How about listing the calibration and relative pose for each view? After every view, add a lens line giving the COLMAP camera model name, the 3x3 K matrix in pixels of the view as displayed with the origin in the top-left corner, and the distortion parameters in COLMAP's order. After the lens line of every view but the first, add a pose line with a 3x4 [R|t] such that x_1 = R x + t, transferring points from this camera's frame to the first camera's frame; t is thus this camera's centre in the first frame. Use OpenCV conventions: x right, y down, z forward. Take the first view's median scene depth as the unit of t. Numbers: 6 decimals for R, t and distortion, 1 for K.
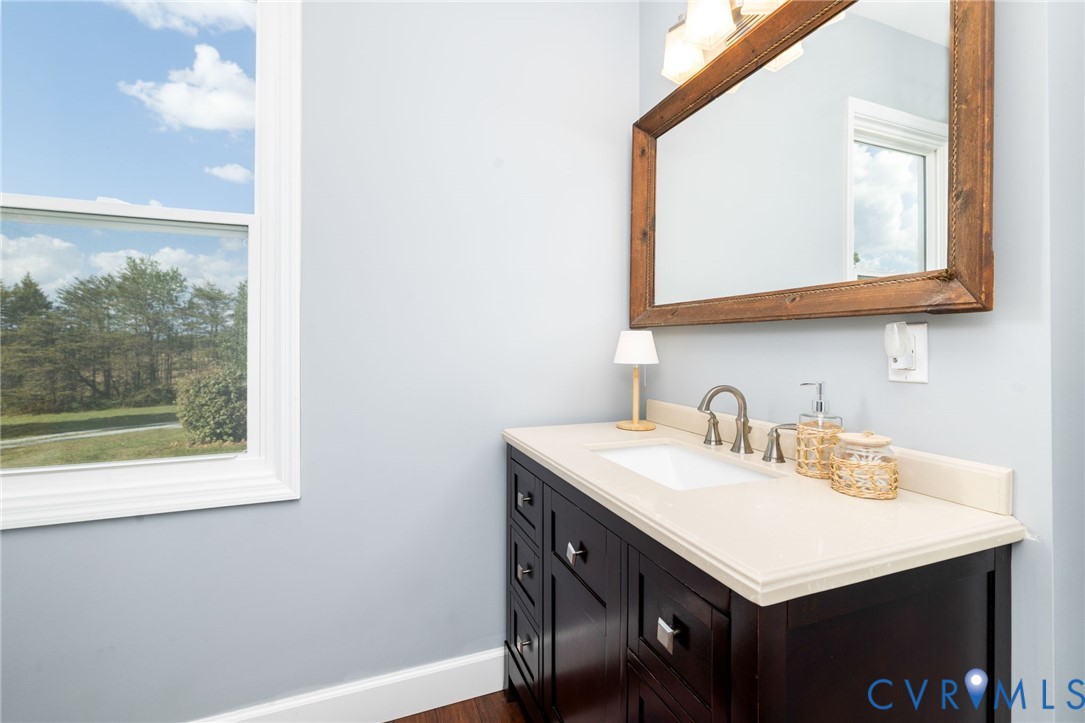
lens RADIAL K [[470.3, 0, 538.9], [0, 470.3, 354.7], [0, 0, 1]] dist [0.011850, -0.000268]
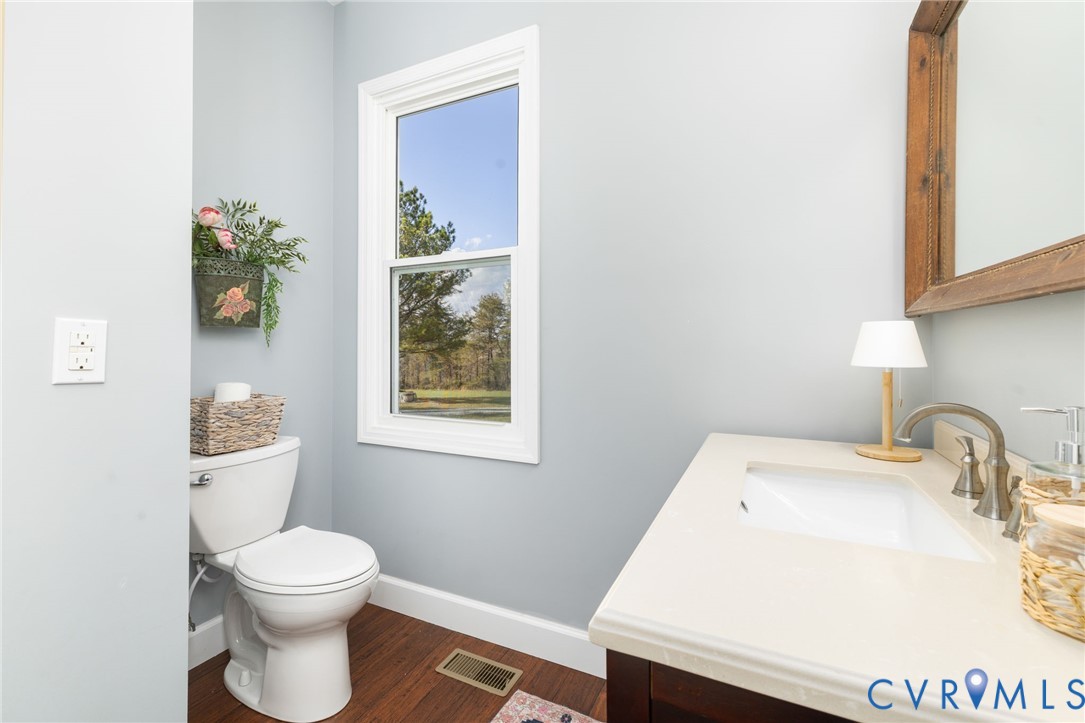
lens RADIAL K [[470.3, 0, 539.2], [0, 470.3, 352.2], [0, 0, 1]] dist [0.011850, -0.000268]
pose [[0.686017, 0.010360, -0.727512, 0.348670], [-0.012006, 0.999924, 0.002917, 0.000015], [0.727487, 0.006734, 0.686089, 0.114100]]
